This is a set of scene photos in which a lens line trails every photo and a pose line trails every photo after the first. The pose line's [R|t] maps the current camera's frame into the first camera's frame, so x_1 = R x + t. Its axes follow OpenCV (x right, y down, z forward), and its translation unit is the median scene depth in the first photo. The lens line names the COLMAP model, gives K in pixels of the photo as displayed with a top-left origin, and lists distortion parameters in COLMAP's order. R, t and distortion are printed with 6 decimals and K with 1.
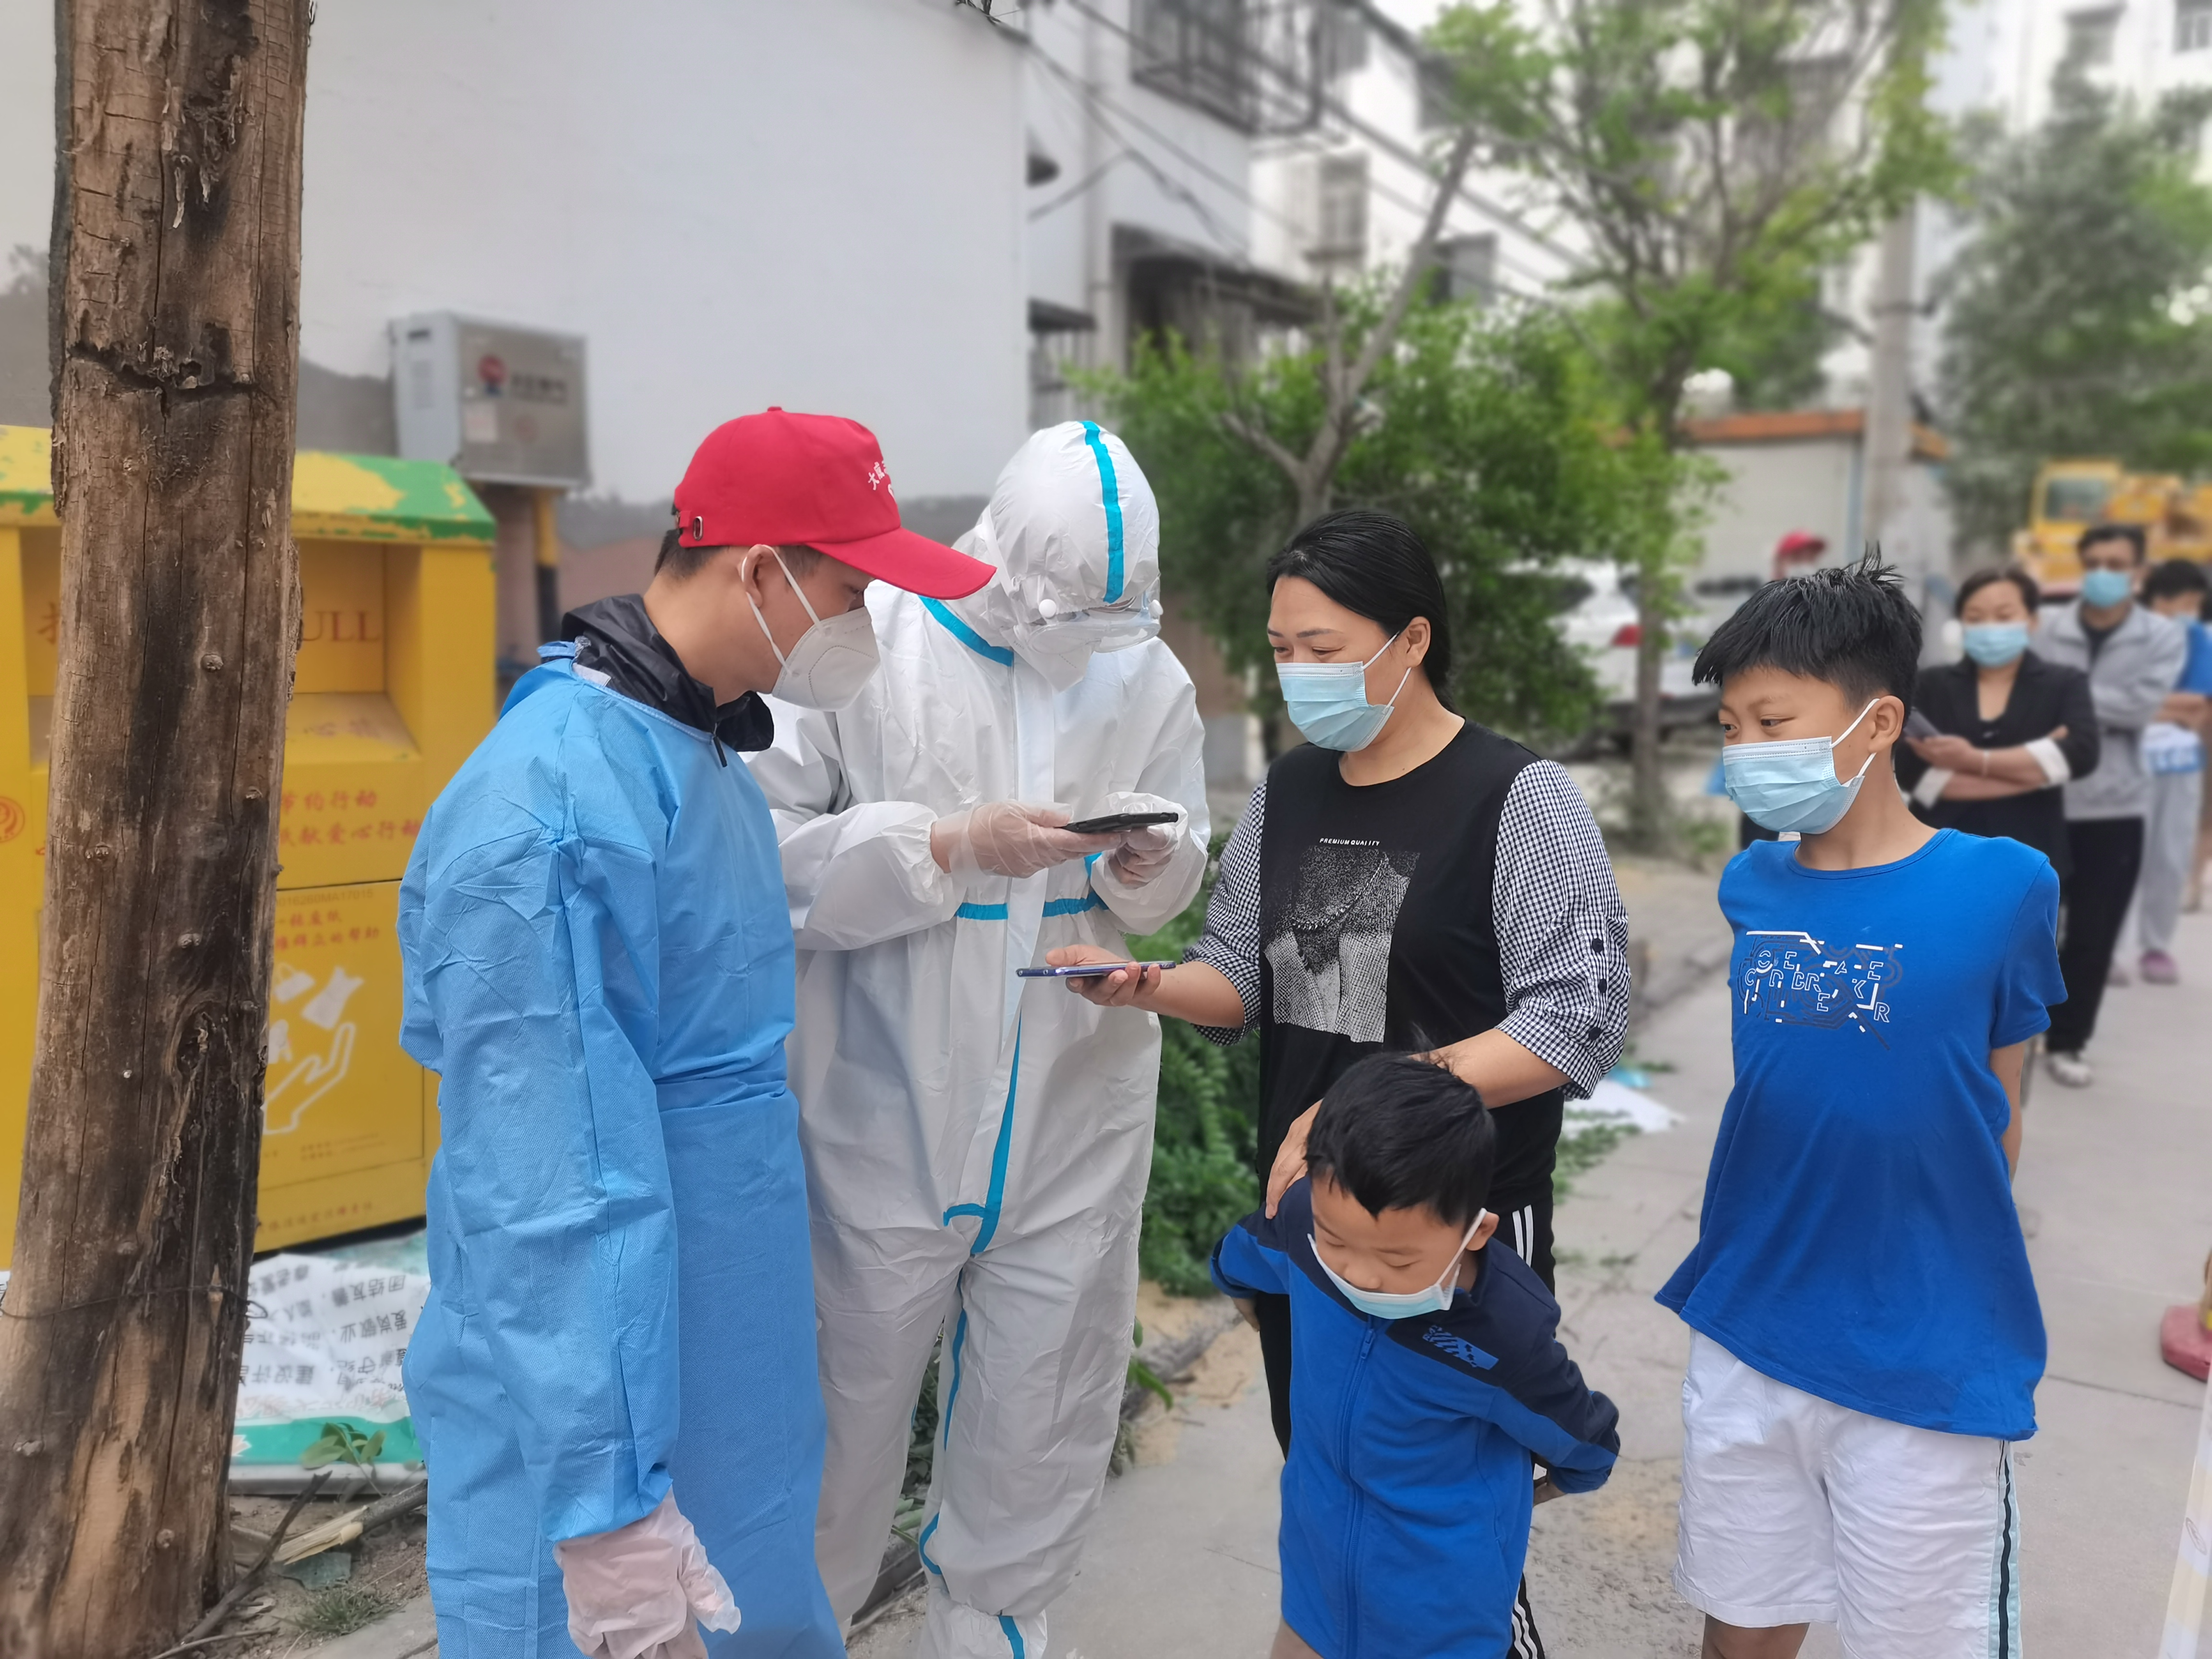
lens RADIAL K [[1663.1, 0, 1102.3], [0, 1663.1, 809.6], [0, 0, 1]] dist [0.054289, -0.002085]
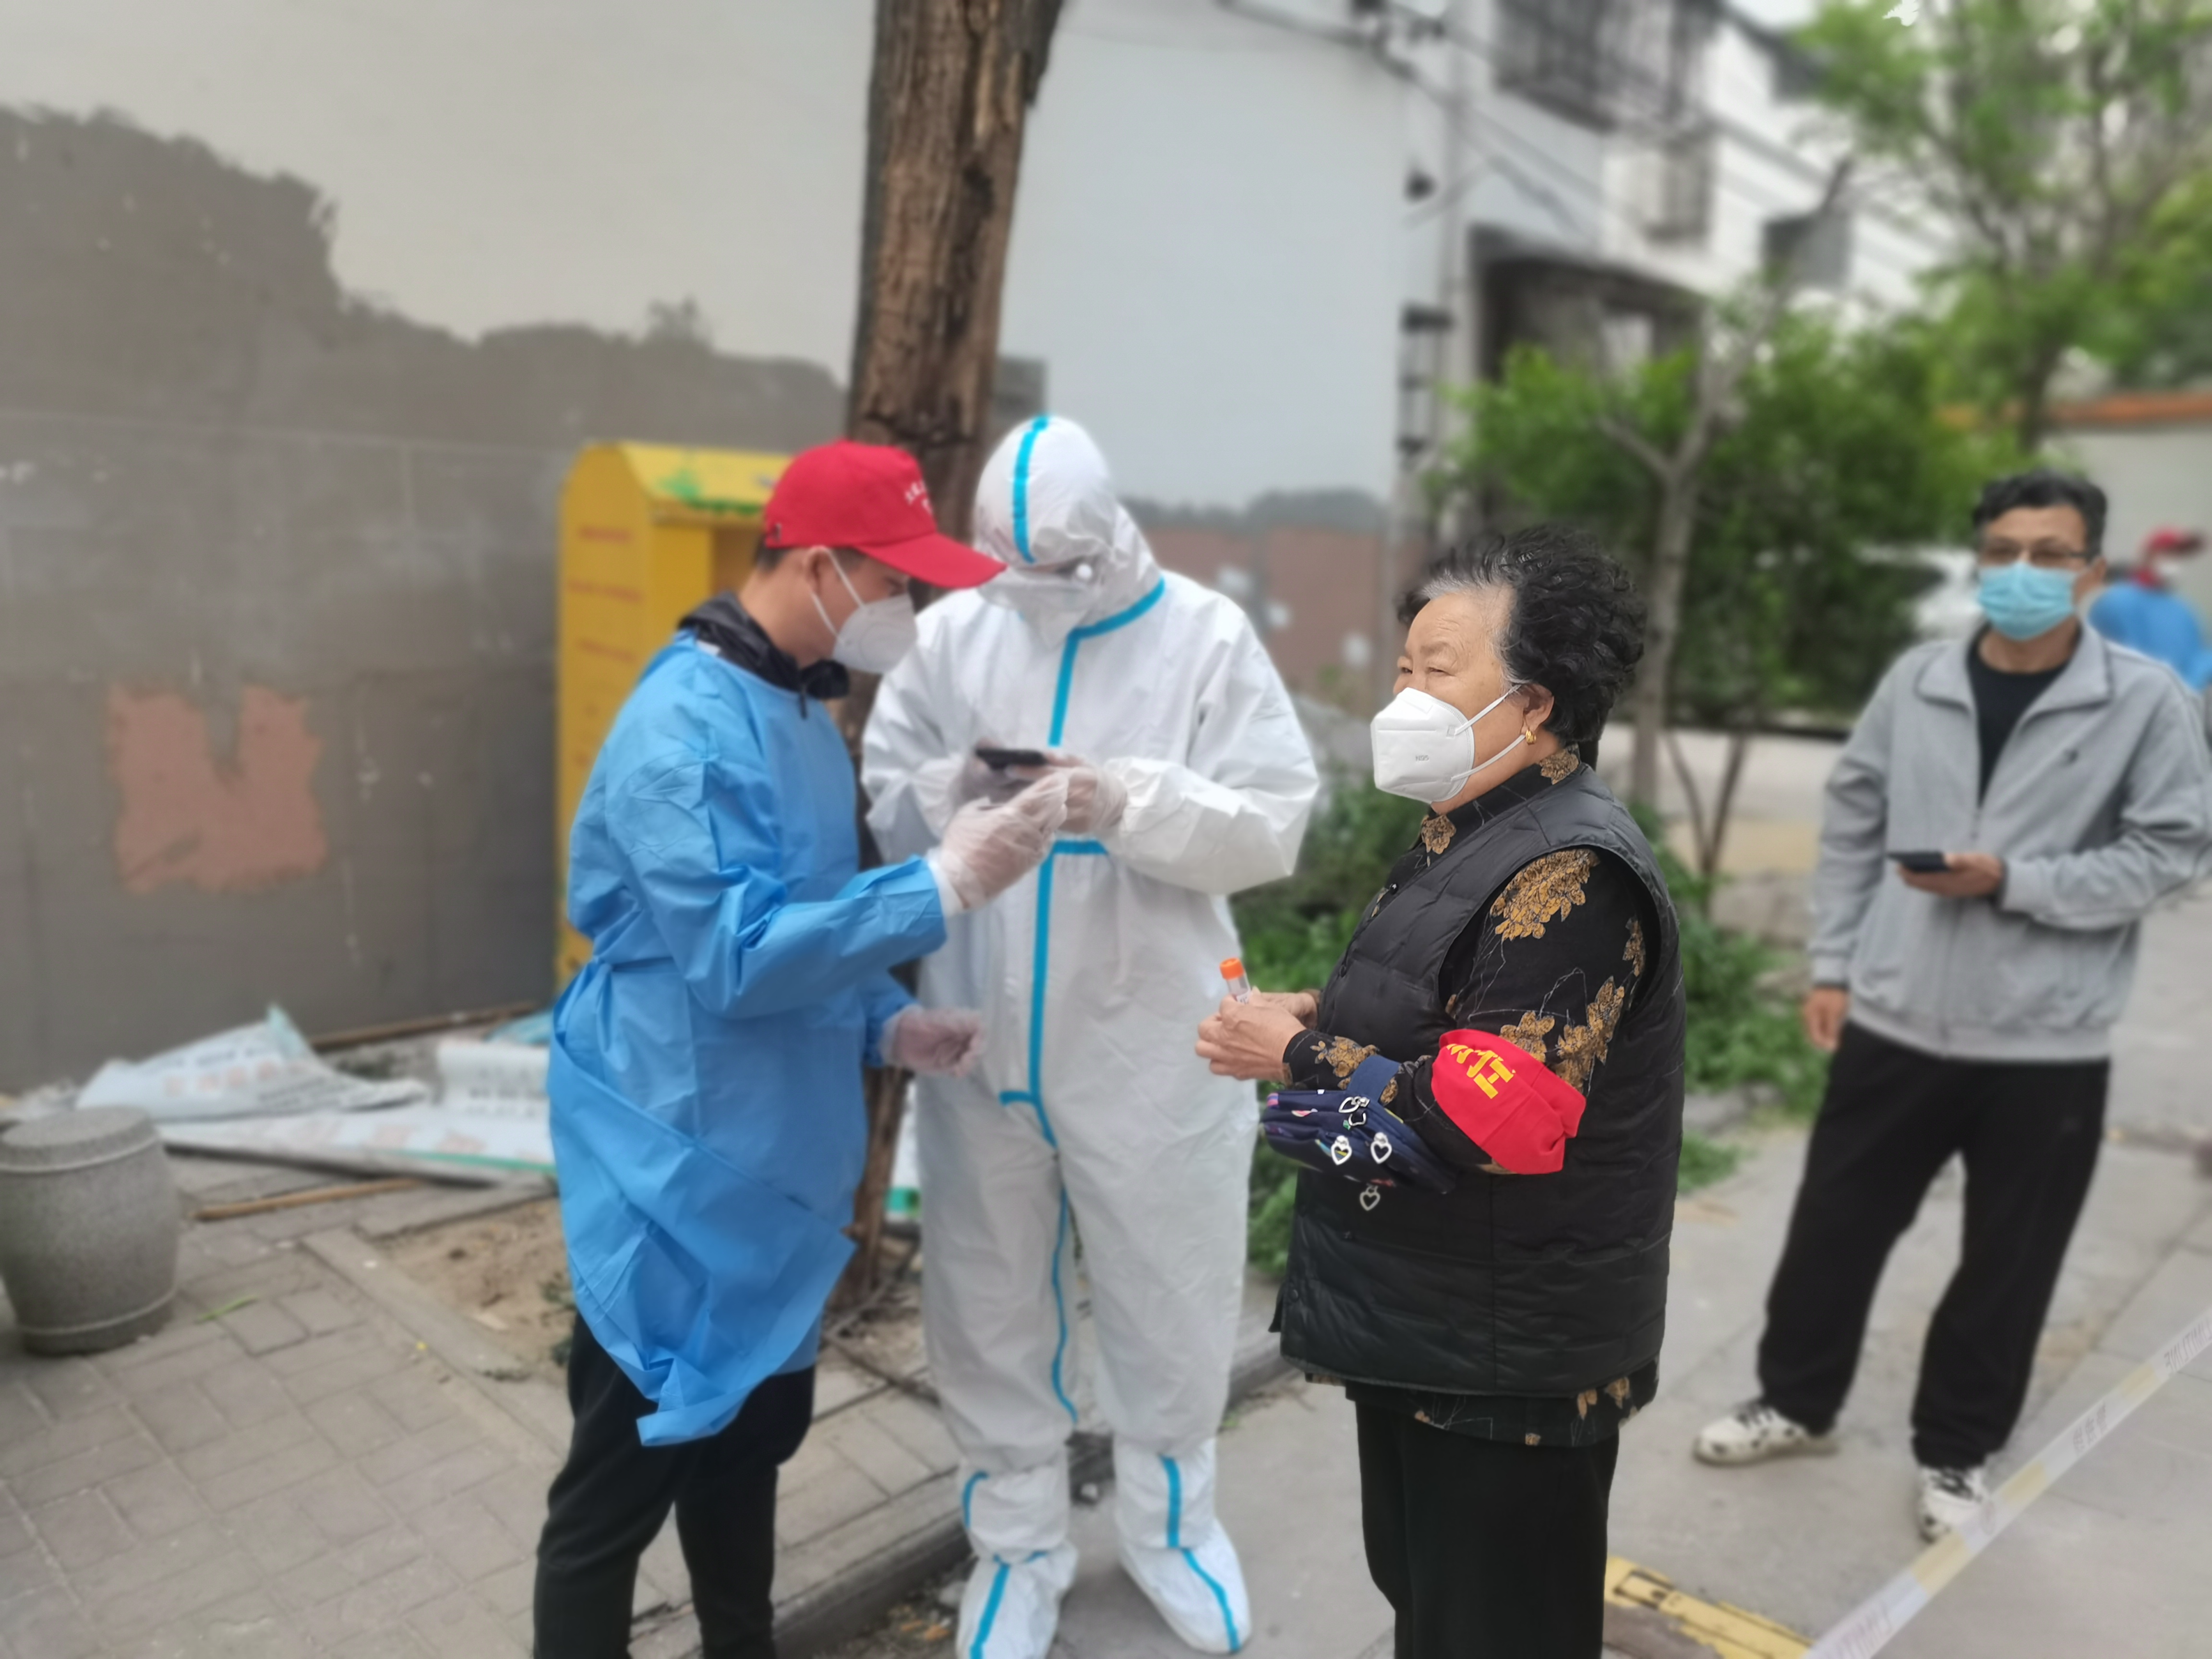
lens RADIAL K [[1663.1, 0, 1102.3], [0, 1663.1, 809.6], [0, 0, 1]] dist [0.054289, -0.002085]
pose [[0.984871, 0.035104, -0.169698, -0.037855], [-0.032705, 0.999322, 0.016914, 0.012431], [0.170176, -0.011109, 0.985351, -0.116350]]
